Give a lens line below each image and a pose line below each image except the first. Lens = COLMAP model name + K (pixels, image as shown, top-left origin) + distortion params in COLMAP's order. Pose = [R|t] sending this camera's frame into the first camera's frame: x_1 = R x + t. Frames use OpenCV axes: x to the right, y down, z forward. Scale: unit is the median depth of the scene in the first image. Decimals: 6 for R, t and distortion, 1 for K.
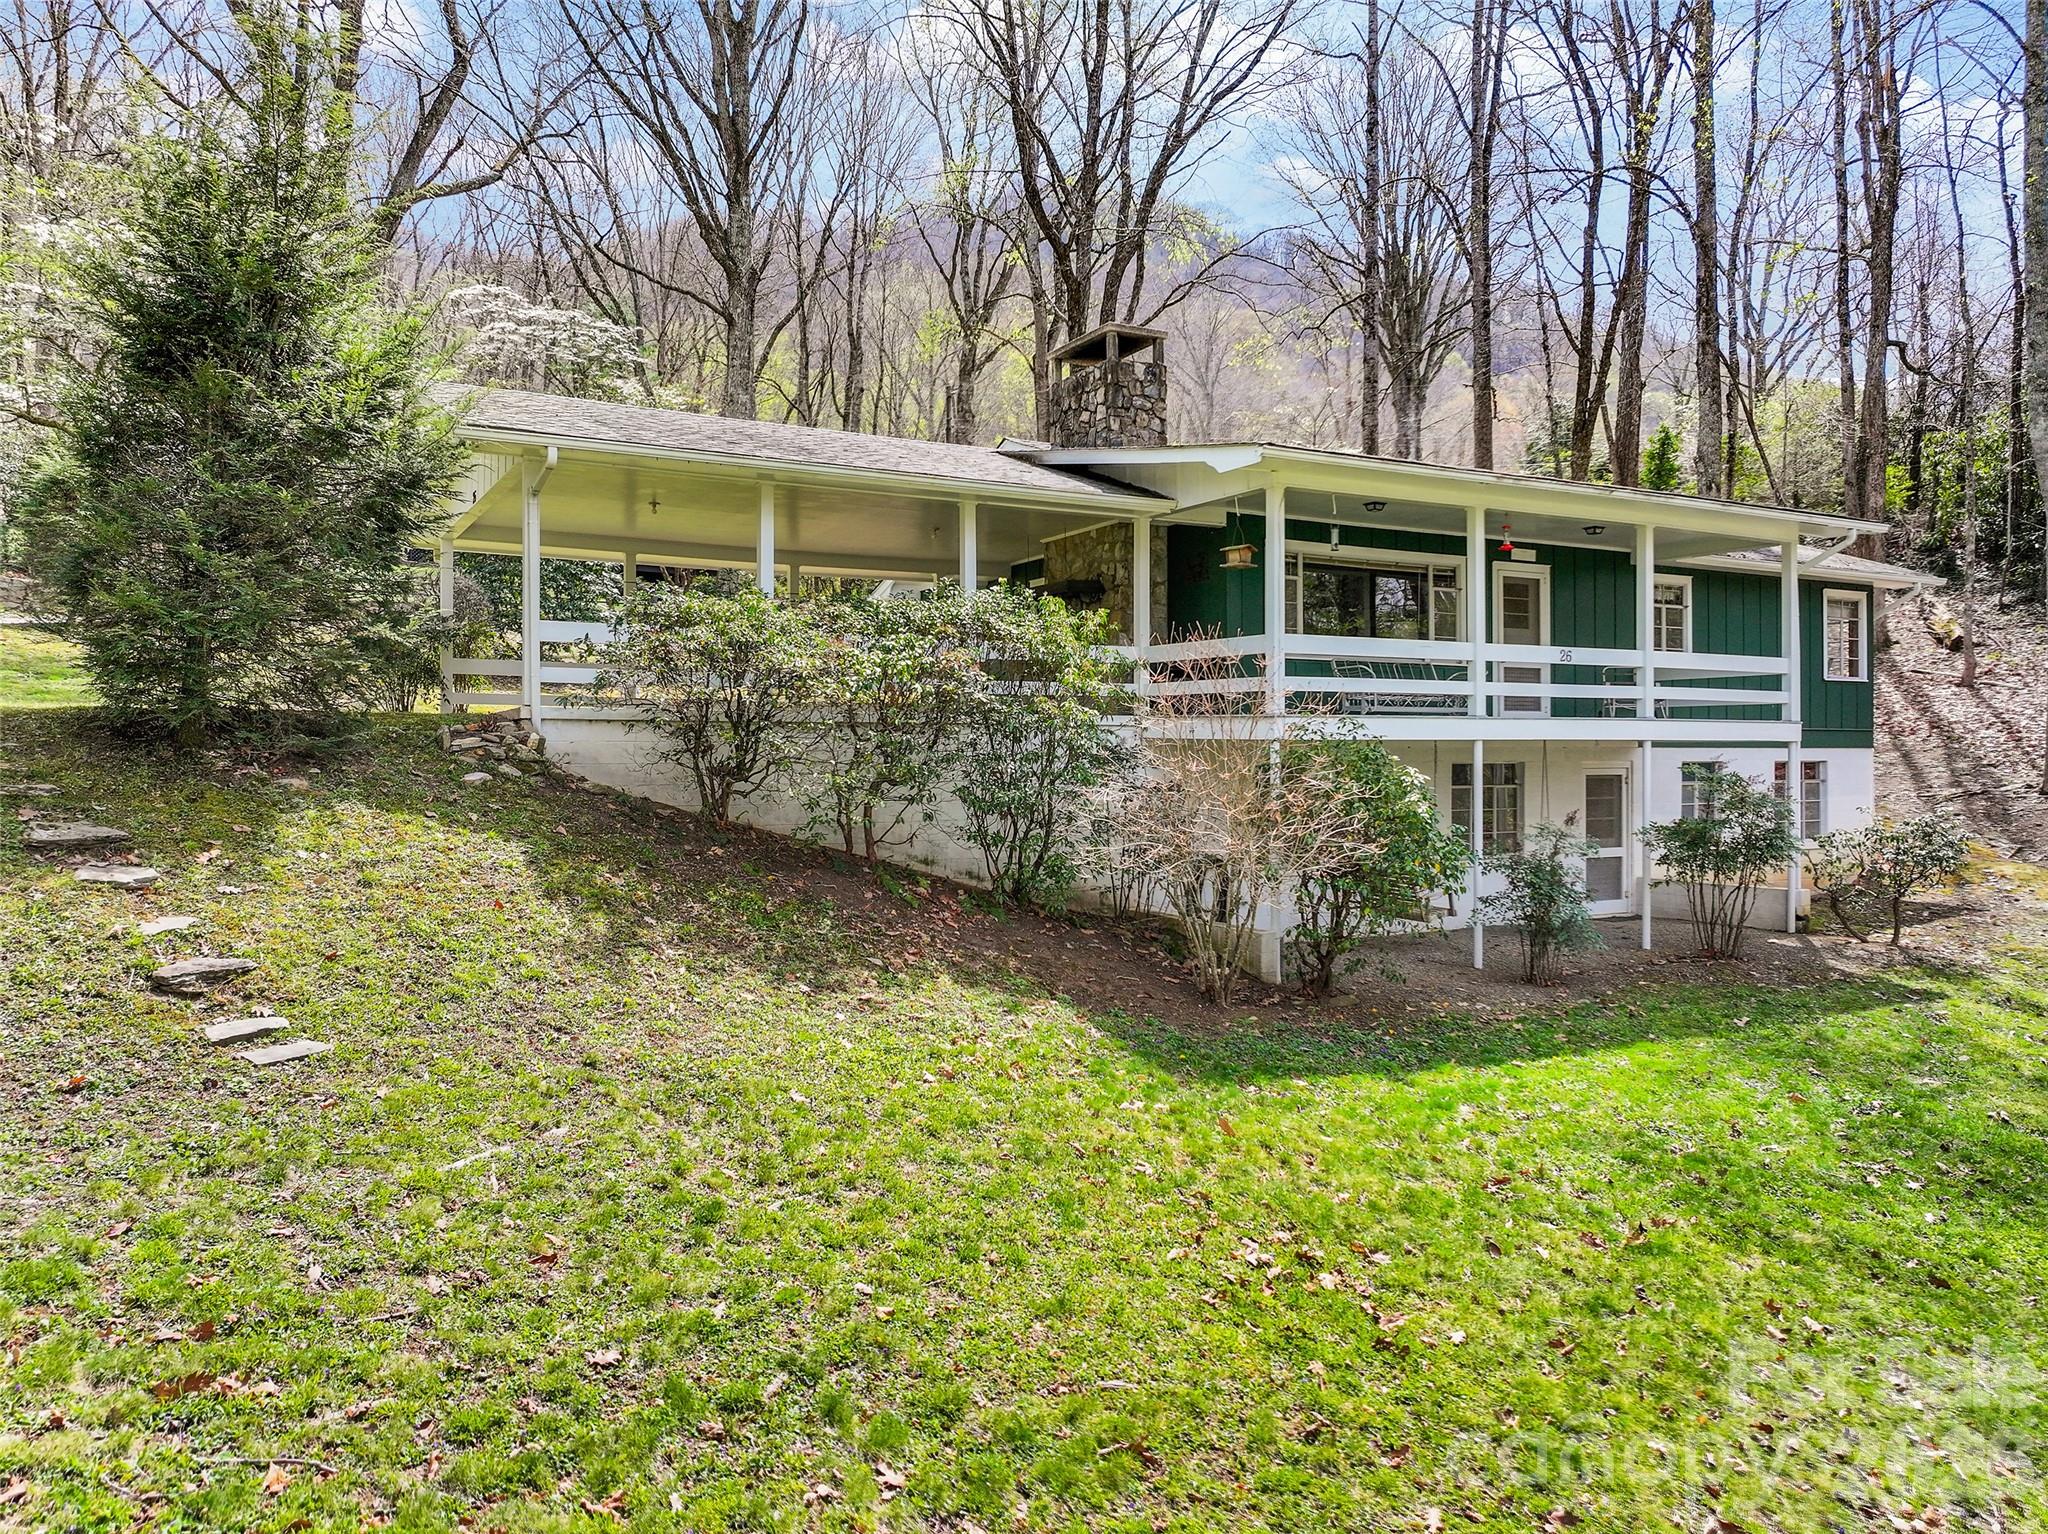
lens RADIAL K [[1435.9, 0, 1027.5], [0, 1435.9, 751.4], [0, 0, 1]] dist [0.009462, -0.001696]
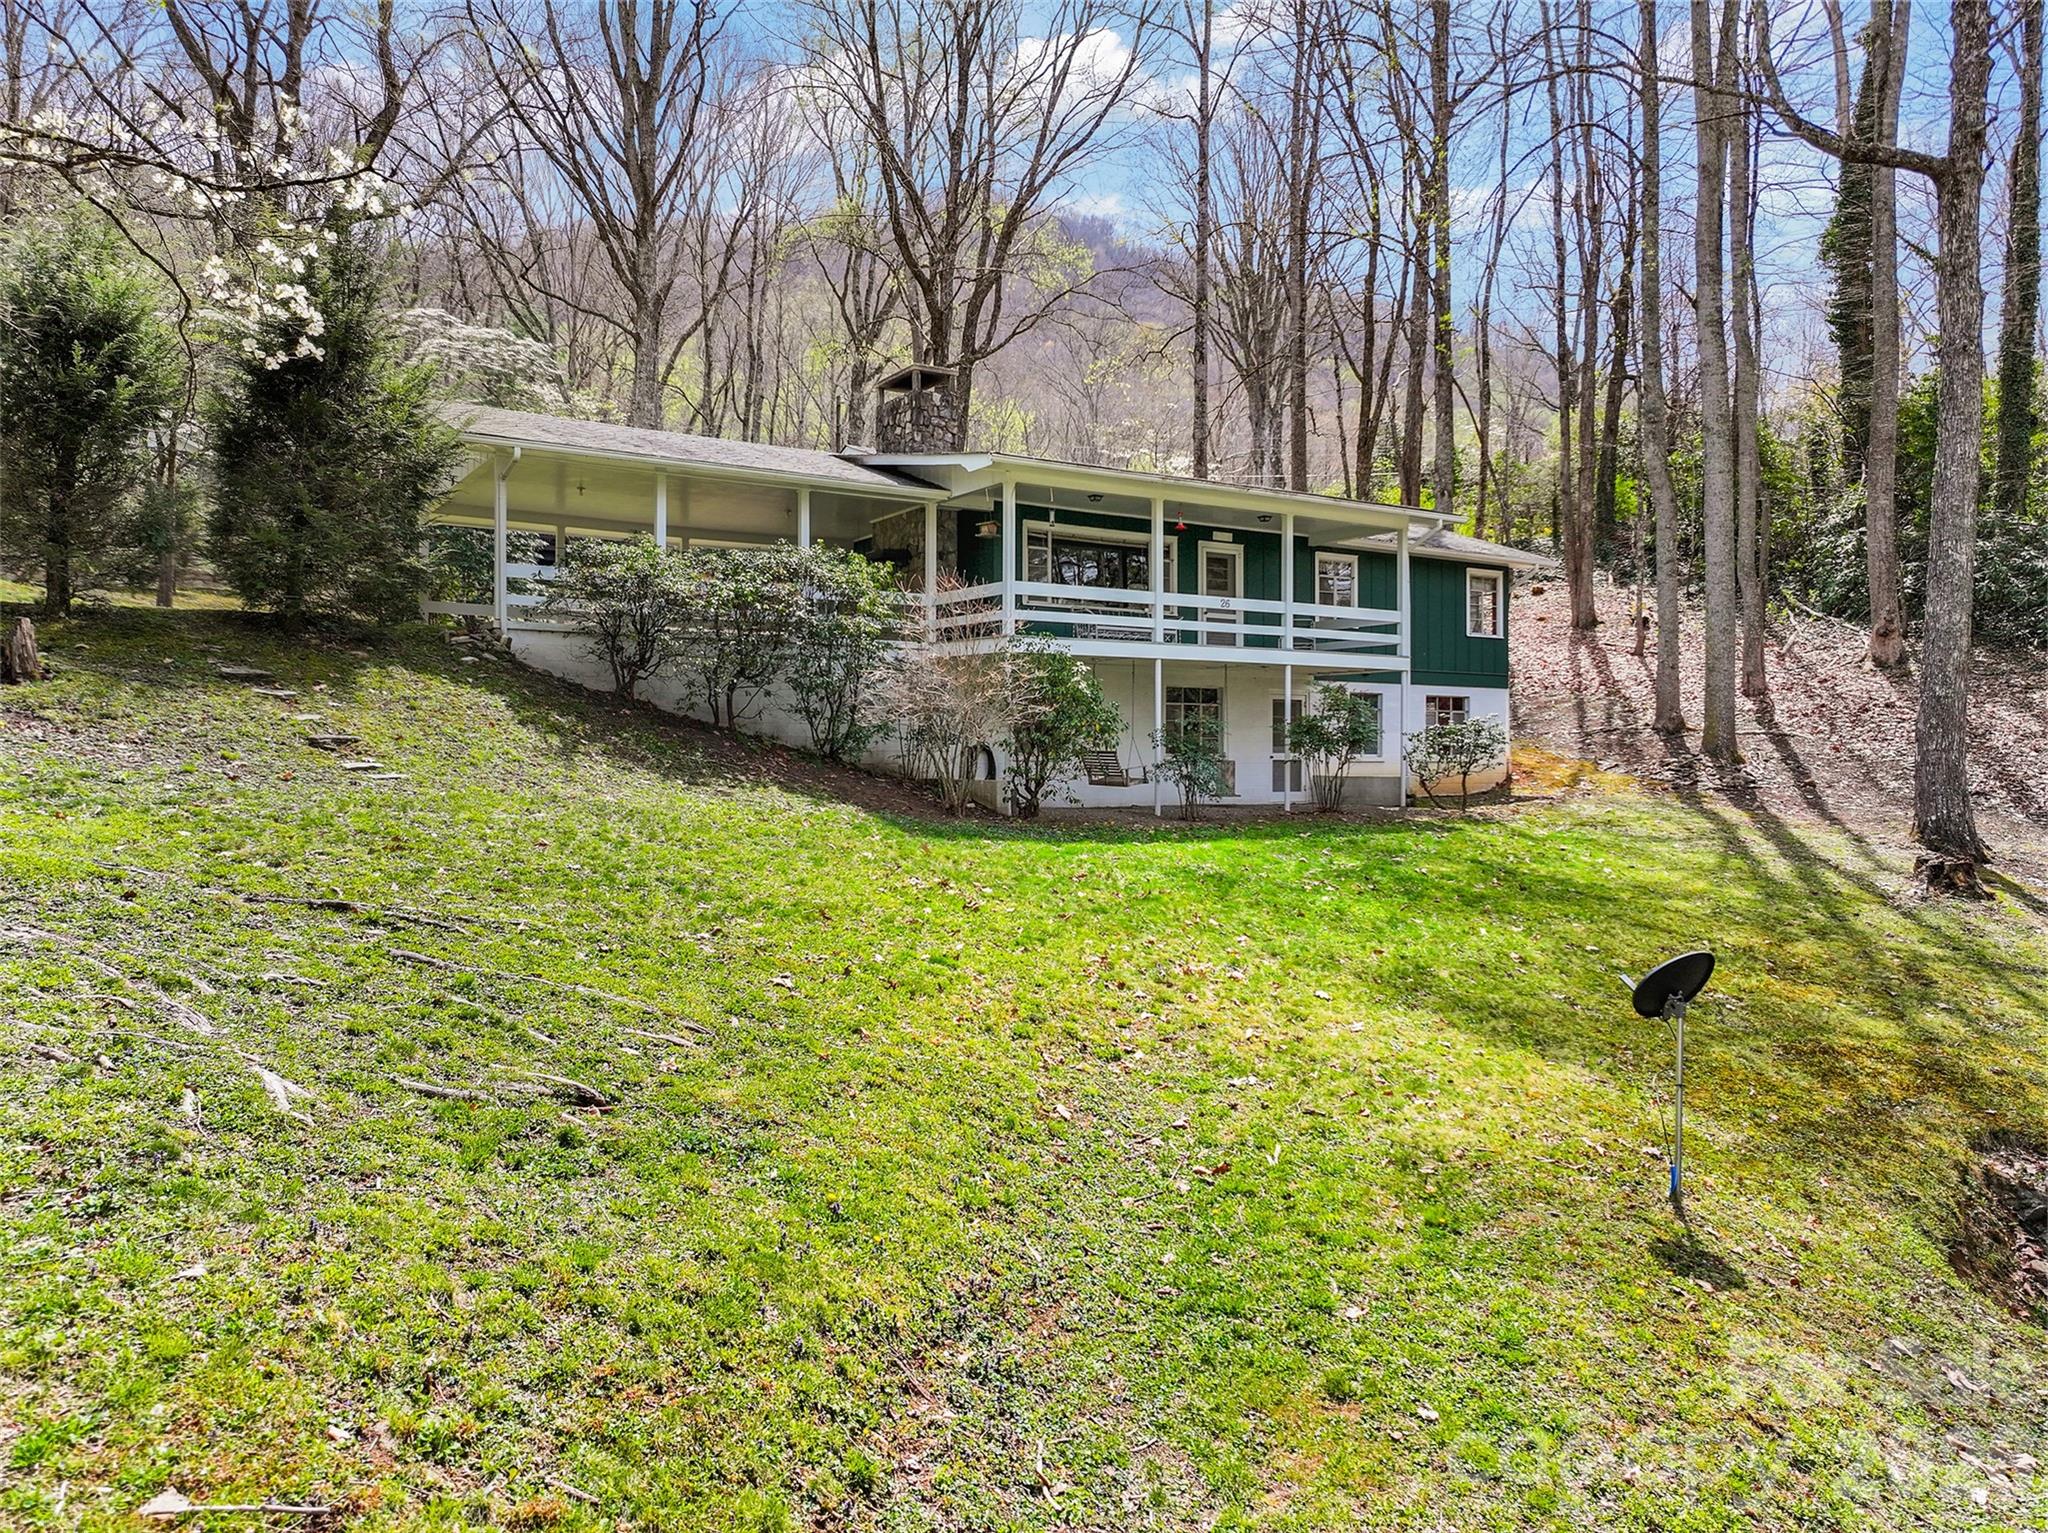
lens RADIAL K [[1435.9, 0, 1027.5], [0, 1435.9, 750.9], [0, 0, 1]] dist [0.009462, -0.001696]
pose [[0.998145, 0.002921, 0.060805, 0.073640], [-0.002670, 0.999988, -0.004203, 0.072090], [-0.060816, 0.004033, 0.998141, -0.346977]]
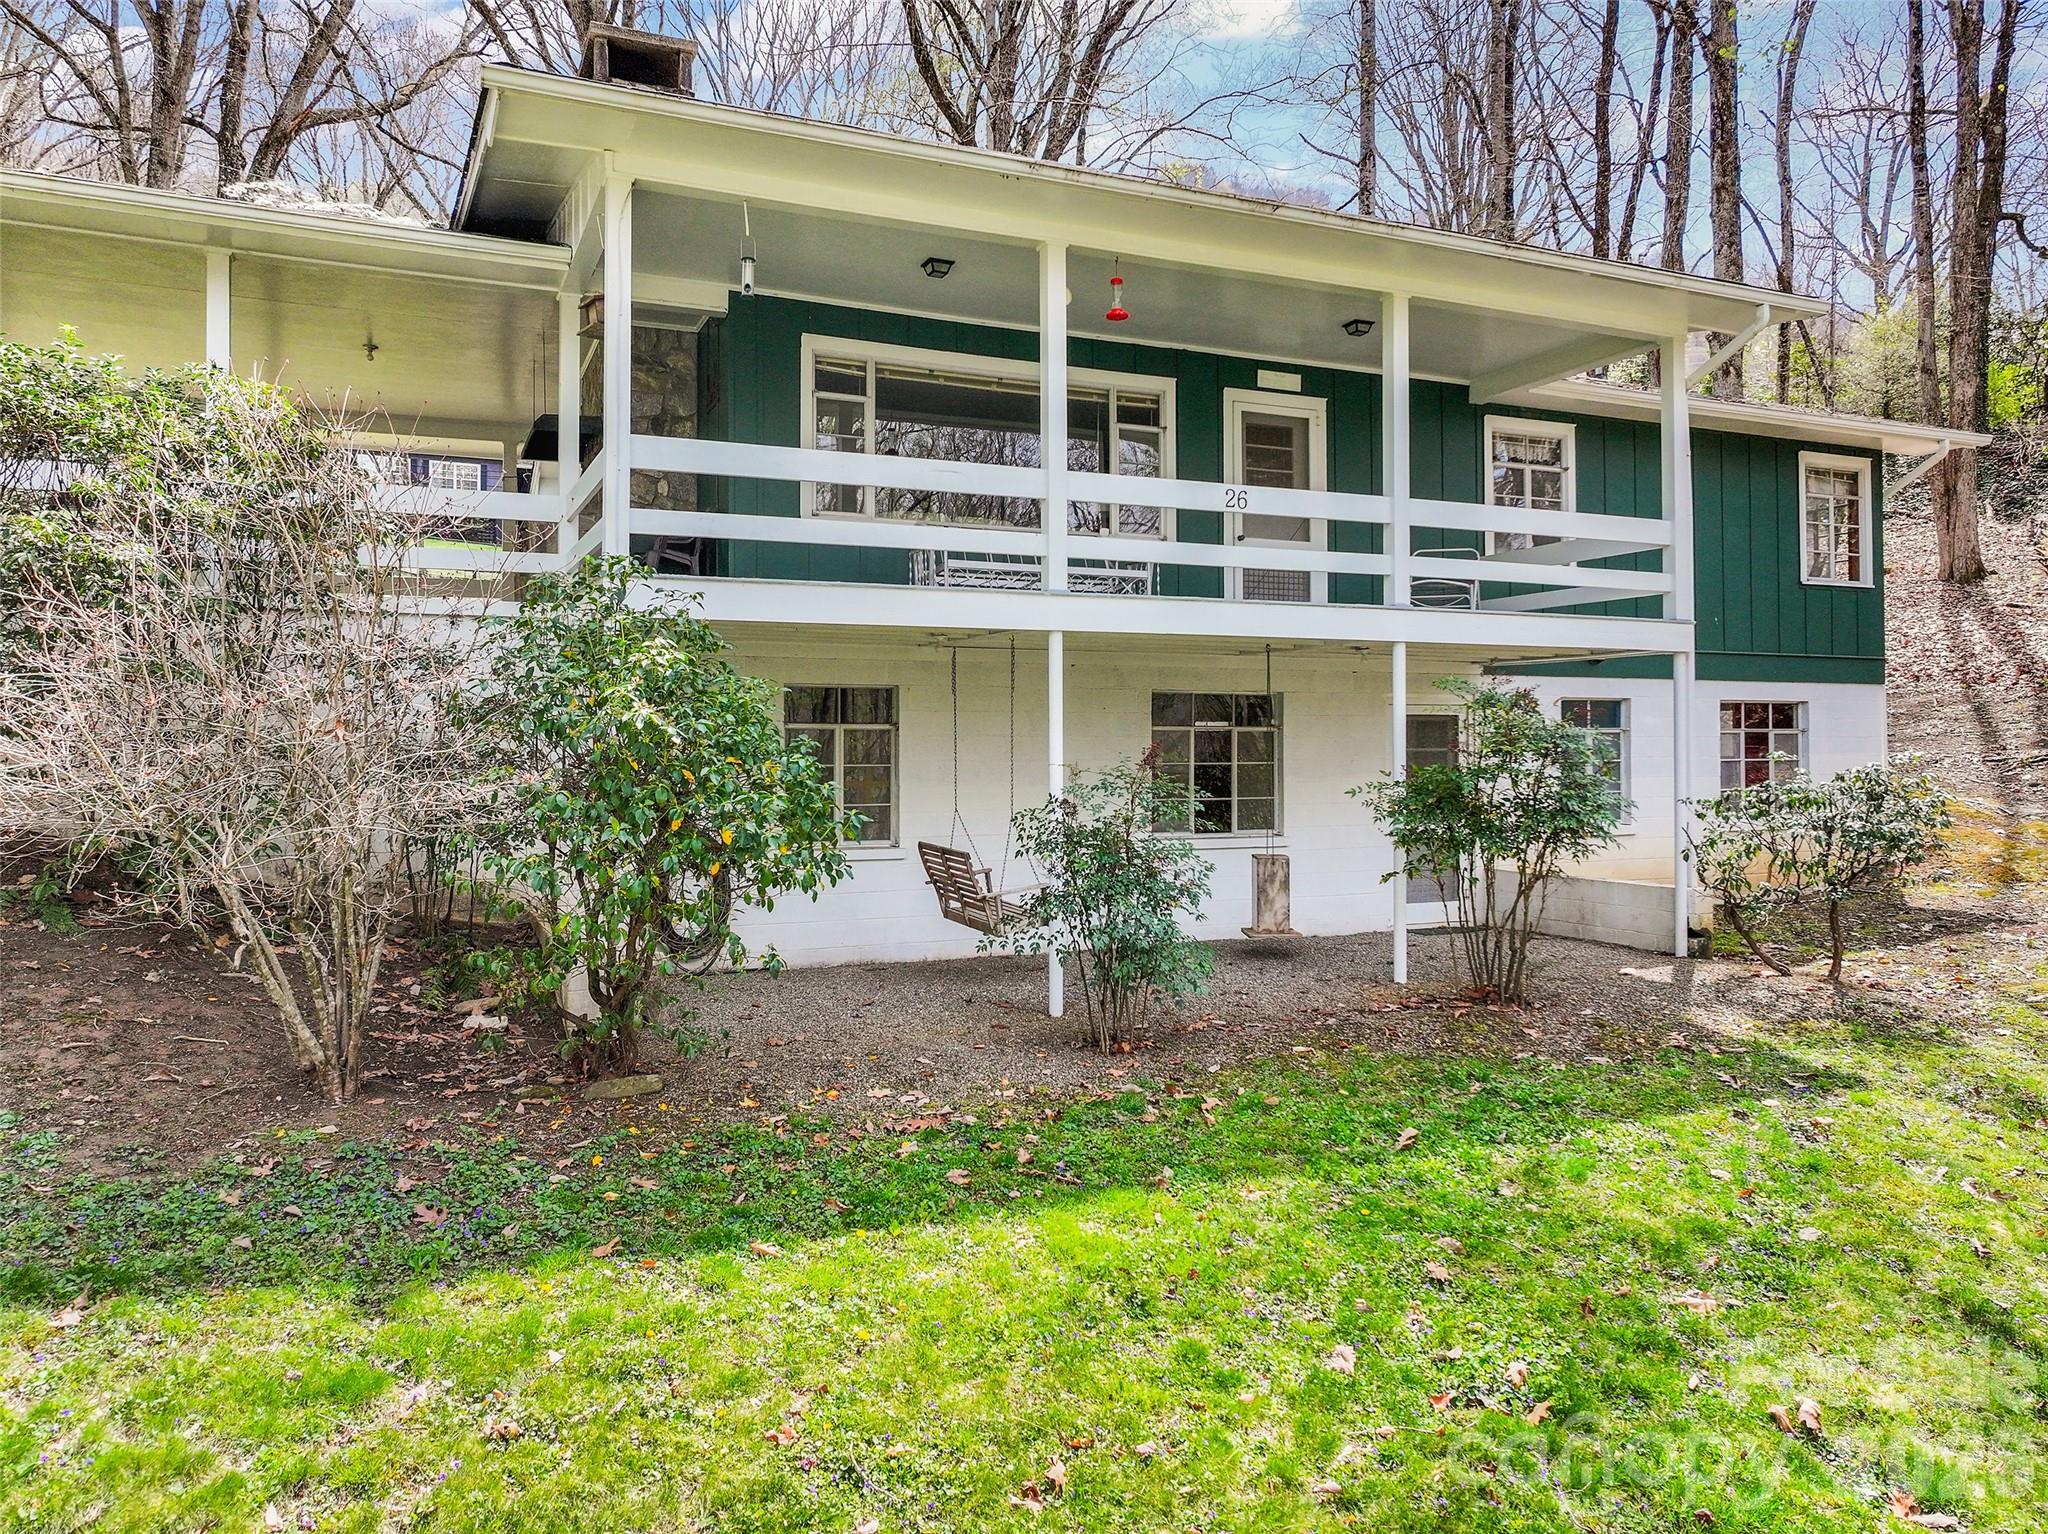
lens RADIAL K [[1449.8, 0, 1032.3], [0, 1449.8, 718.0], [0, 0, 1]] dist [-0.005417, 0.030285]
pose [[0.996182, -0.003216, -0.087242, 0.280501], [0.001492, 0.999802, -0.019820, 0.031234], [0.087288, 0.019614, 0.995990, 0.316224]]
